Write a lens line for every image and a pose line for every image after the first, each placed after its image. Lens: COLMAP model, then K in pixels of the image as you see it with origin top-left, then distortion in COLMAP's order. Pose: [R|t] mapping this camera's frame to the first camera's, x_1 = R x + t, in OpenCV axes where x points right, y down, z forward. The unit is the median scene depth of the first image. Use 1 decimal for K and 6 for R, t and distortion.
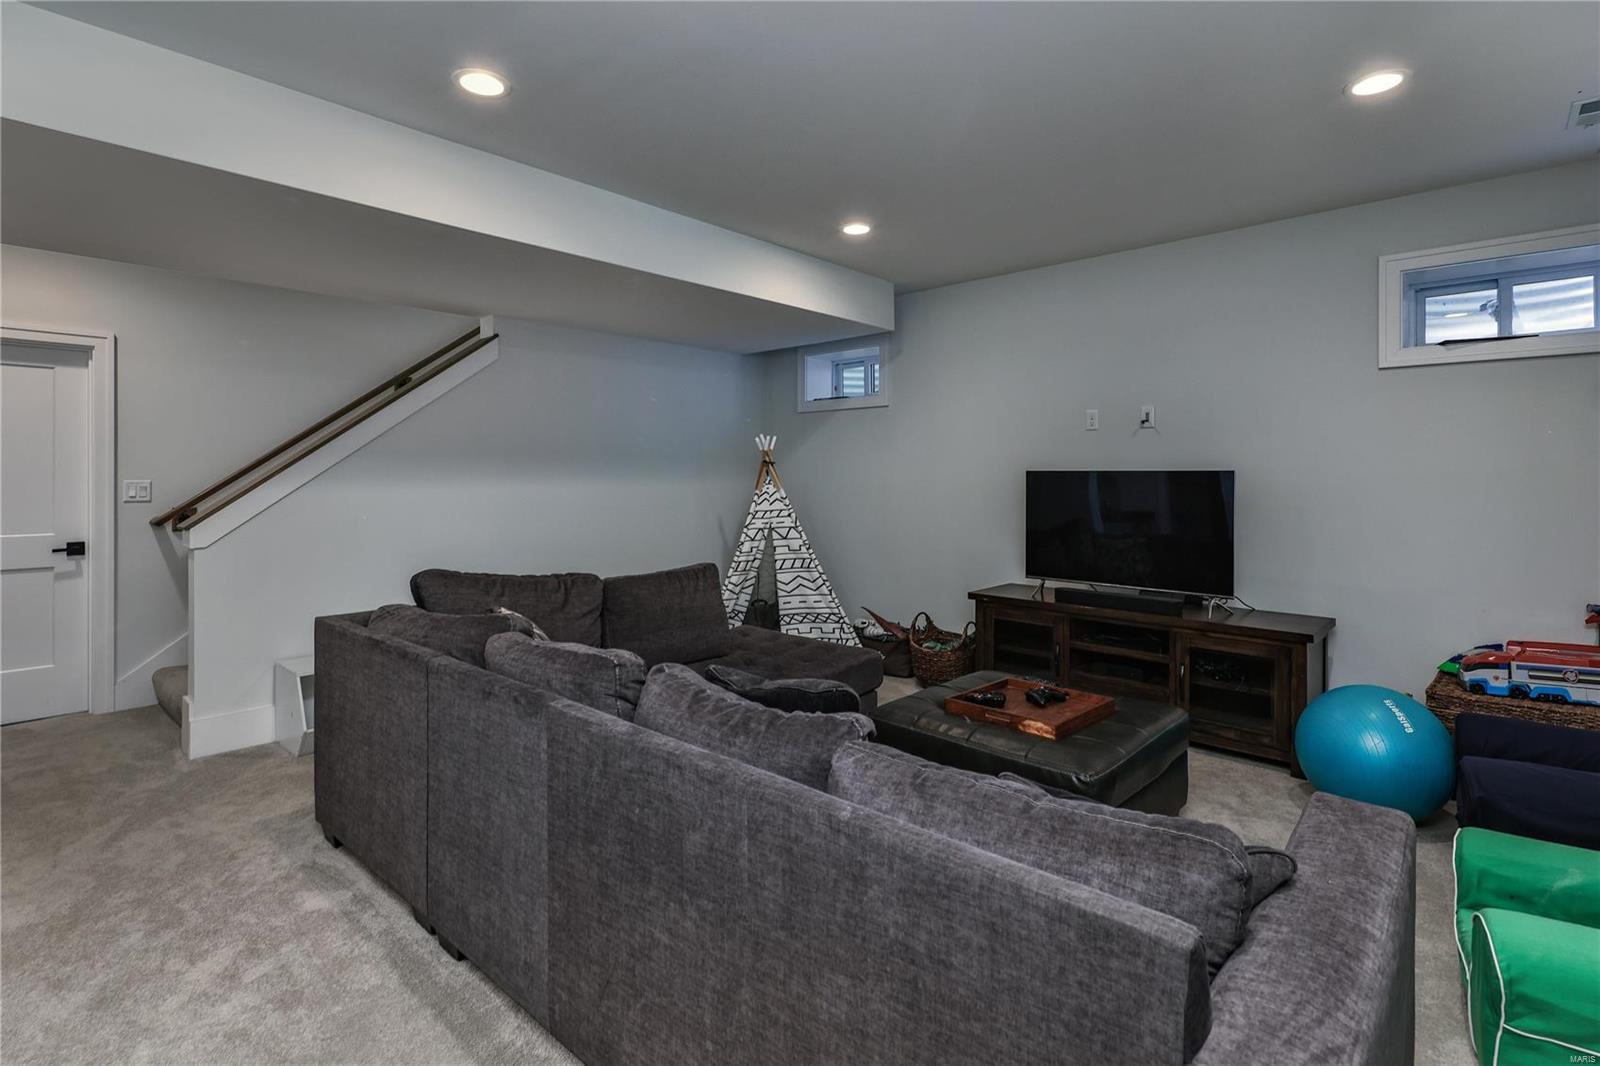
lens RADIAL K [[776.2, 0, 797.5], [0, 776.2, 476.5], [0, 0, 1]] dist [0.000765, -0.000119]
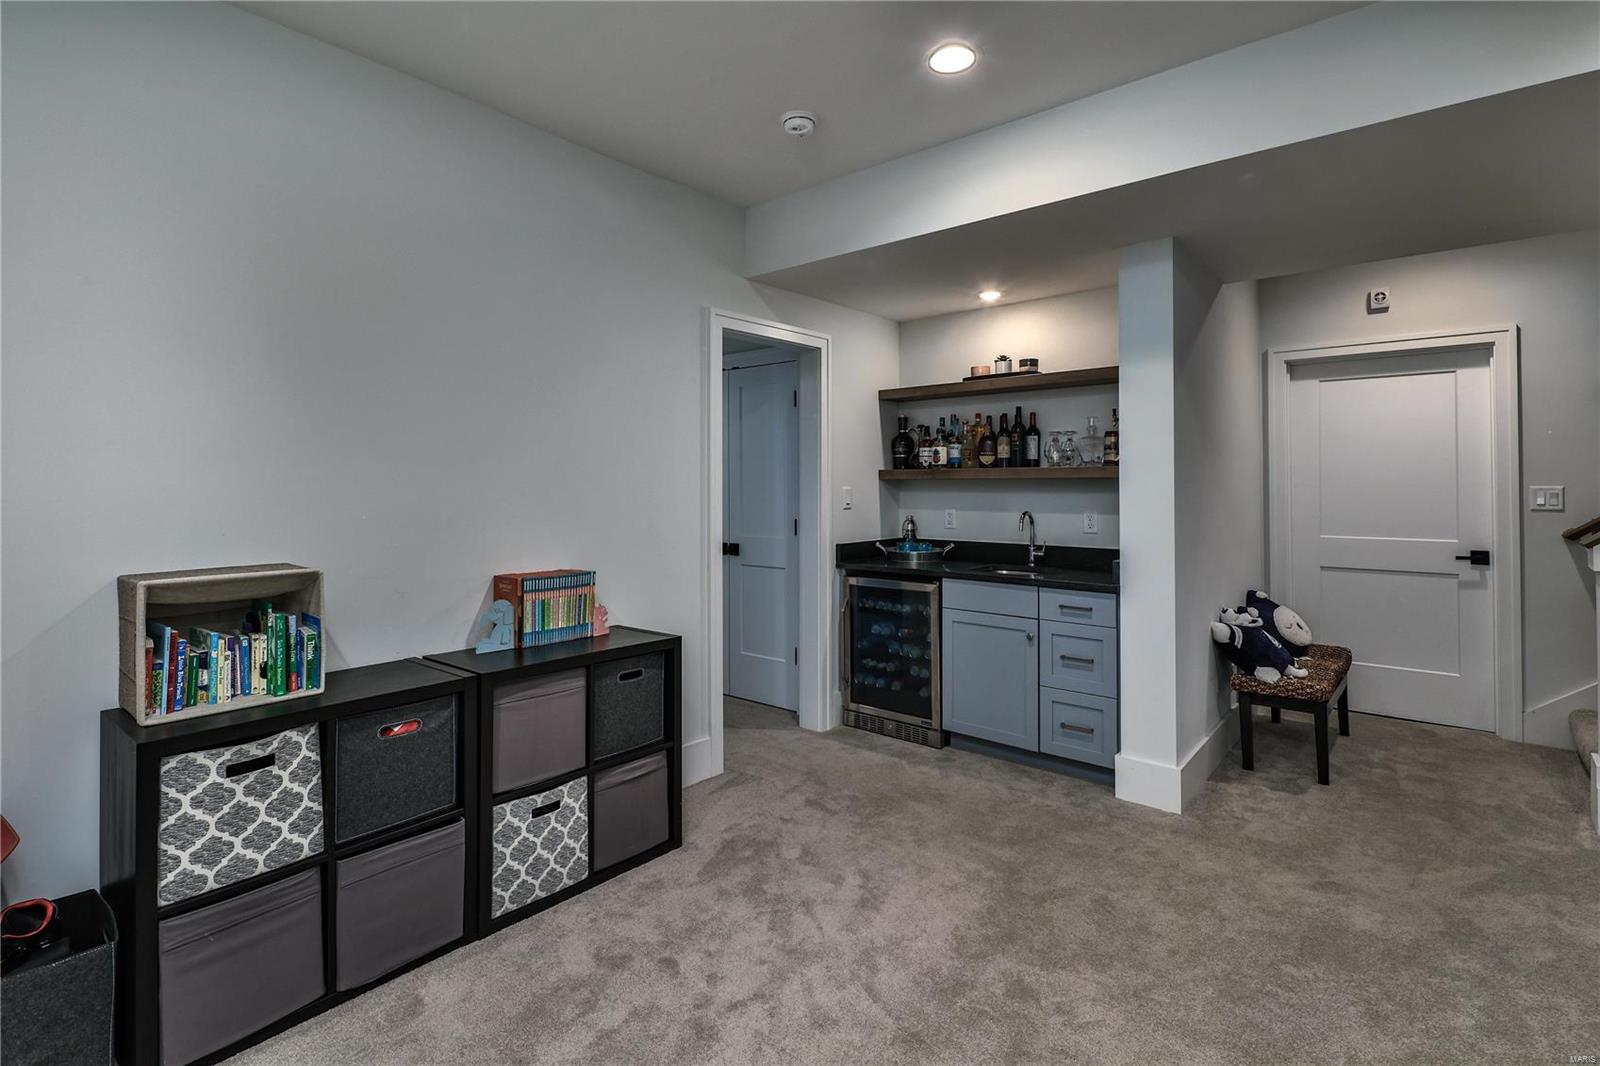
lens RADIAL K [[776.2, 0, 797.5], [0, 776.2, 476.5], [0, 0, 1]] dist [0.000765, -0.000119]
pose [[0.041881, -0.009634, -0.999076, -0.013153], [0.002958, 0.999950, -0.009518, 0.000055], [0.999118, -0.002556, 0.041908, 0.128259]]
